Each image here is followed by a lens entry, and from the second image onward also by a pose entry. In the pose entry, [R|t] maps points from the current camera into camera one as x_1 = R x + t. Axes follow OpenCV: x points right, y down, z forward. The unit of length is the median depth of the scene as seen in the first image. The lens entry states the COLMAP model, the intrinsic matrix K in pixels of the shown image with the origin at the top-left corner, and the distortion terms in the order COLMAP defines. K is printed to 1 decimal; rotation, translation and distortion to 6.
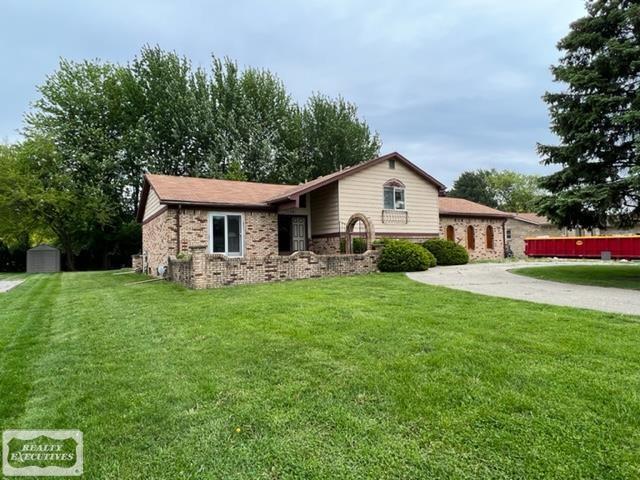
lens RADIAL K [[388.4, 0, 320.0], [0, 388.4, 240.0], [0, 0, 1]] dist [-0.001519, -0.000995]
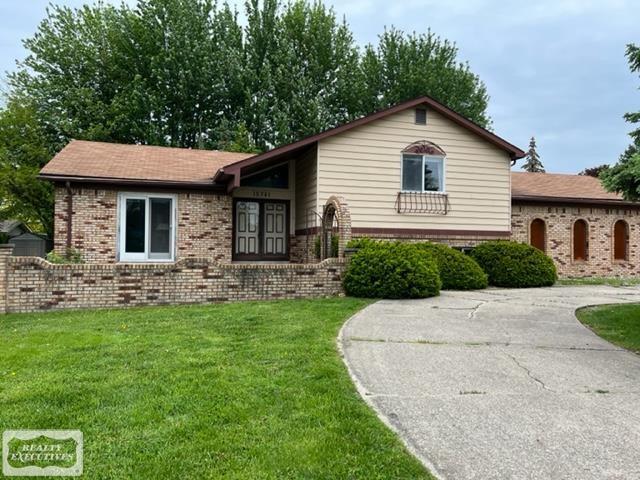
lens RADIAL K [[484.5, 0, 320.4], [0, 484.5, 246.9], [0, 0, 1]] dist [0.103975, -0.141519]
pose [[0.969546, 0.031457, -0.242883, 0.247500], [-0.024945, 0.999243, 0.029840, -0.010874], [0.243638, -0.022872, 0.969597, 0.233408]]
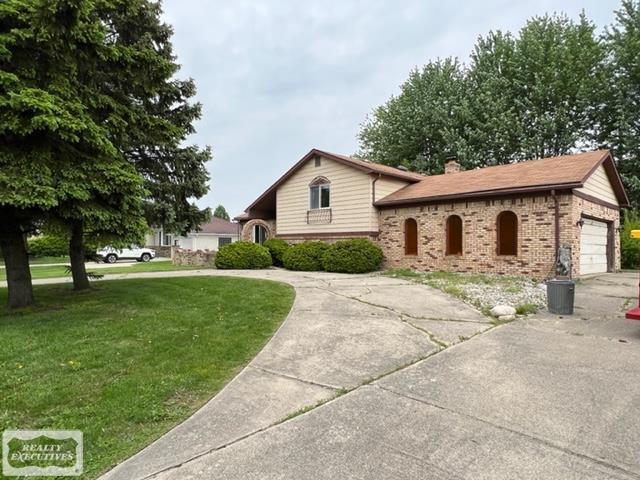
lens RADIAL K [[388.4, 0, 320.0], [0, 388.4, 240.0], [0, 0, 1]] dist [-0.001519, -0.000995]
pose [[0.176895, 0.013662, -0.984135, 1.246022], [0.028327, 0.999419, 0.018966, -0.021326], [0.983822, -0.031232, 0.176405, 0.912835]]
